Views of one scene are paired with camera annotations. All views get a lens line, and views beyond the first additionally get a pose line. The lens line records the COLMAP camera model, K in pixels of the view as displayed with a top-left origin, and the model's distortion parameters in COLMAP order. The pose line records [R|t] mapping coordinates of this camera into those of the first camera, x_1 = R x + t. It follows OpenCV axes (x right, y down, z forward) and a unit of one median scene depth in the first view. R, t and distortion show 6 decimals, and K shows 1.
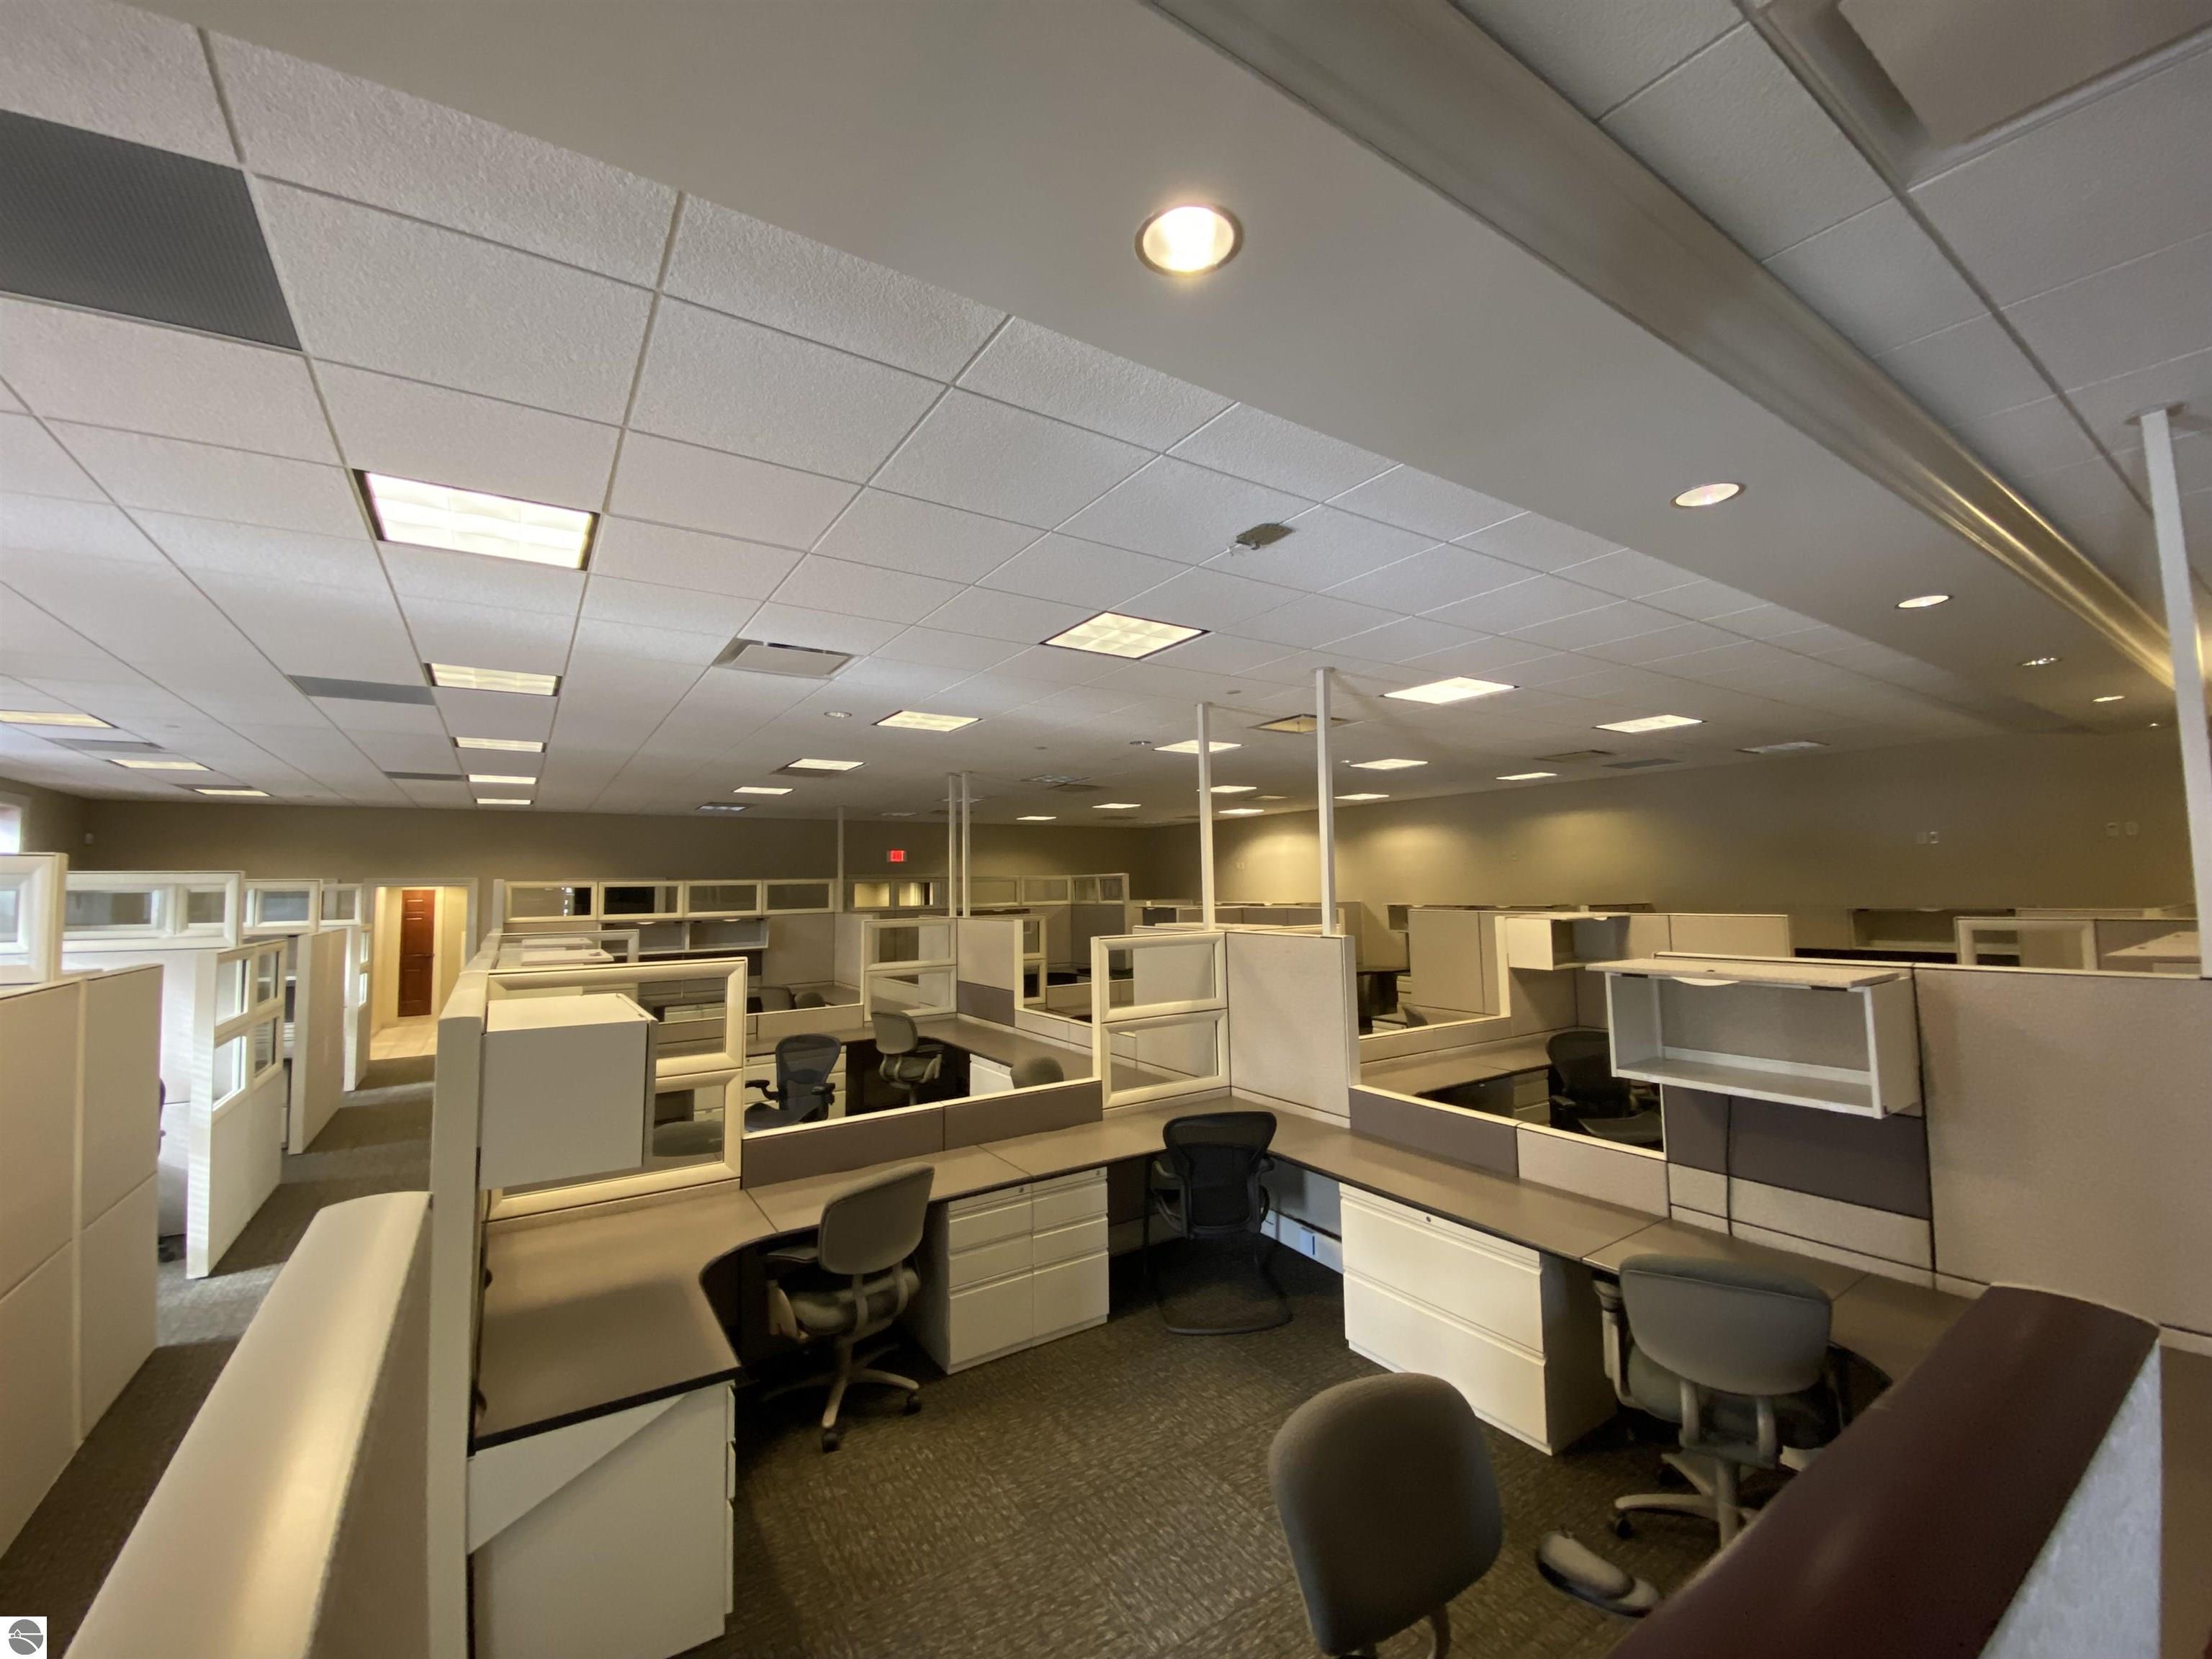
lens RADIAL K [[900.5, 0, 1107.4], [0, 900.5, 823.6], [0, 0, 1]] dist [-0.020756, -0.000804]
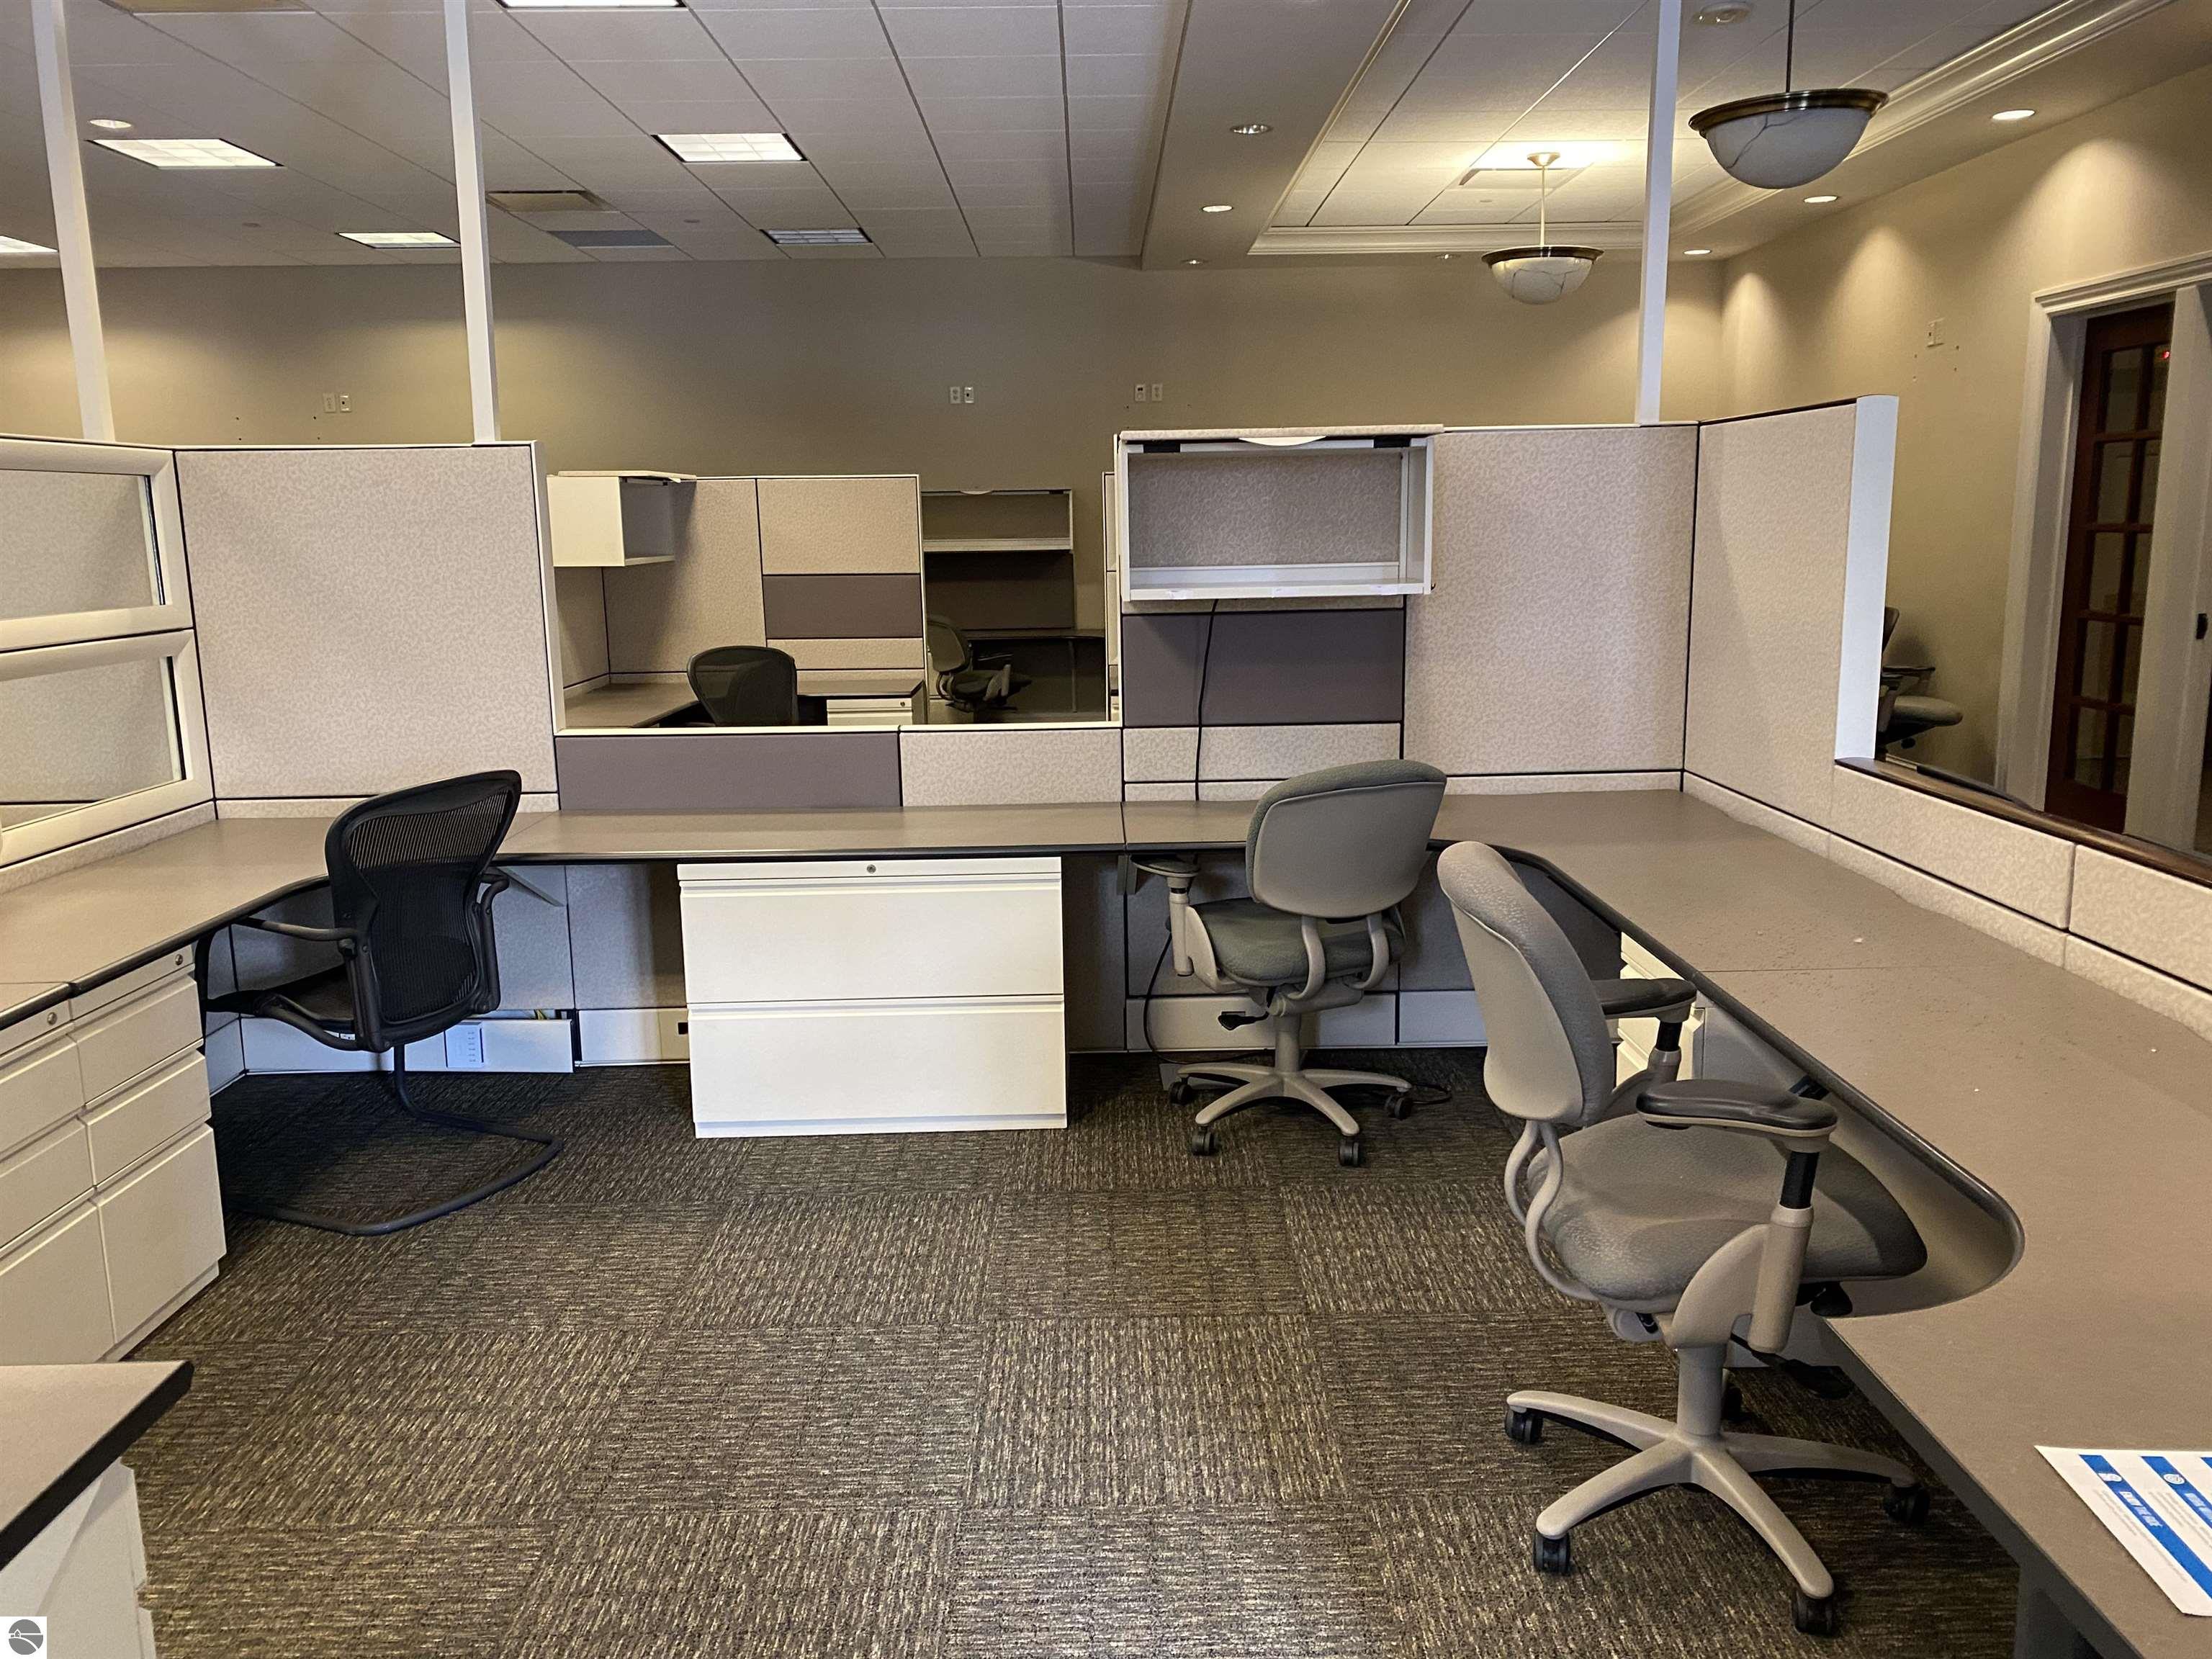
lens RADIAL K [[1671.5, 0, 1110.3], [0, 1671.5, 845.4], [0, 0, 1]] dist [0.012133, -0.018414]
pose [[0.546006, -0.158216, 0.822706, -0.450662], [-0.050205, 0.974062, 0.220642, 0.146113], [-0.836276, -0.161776, 0.523900, 0.230605]]
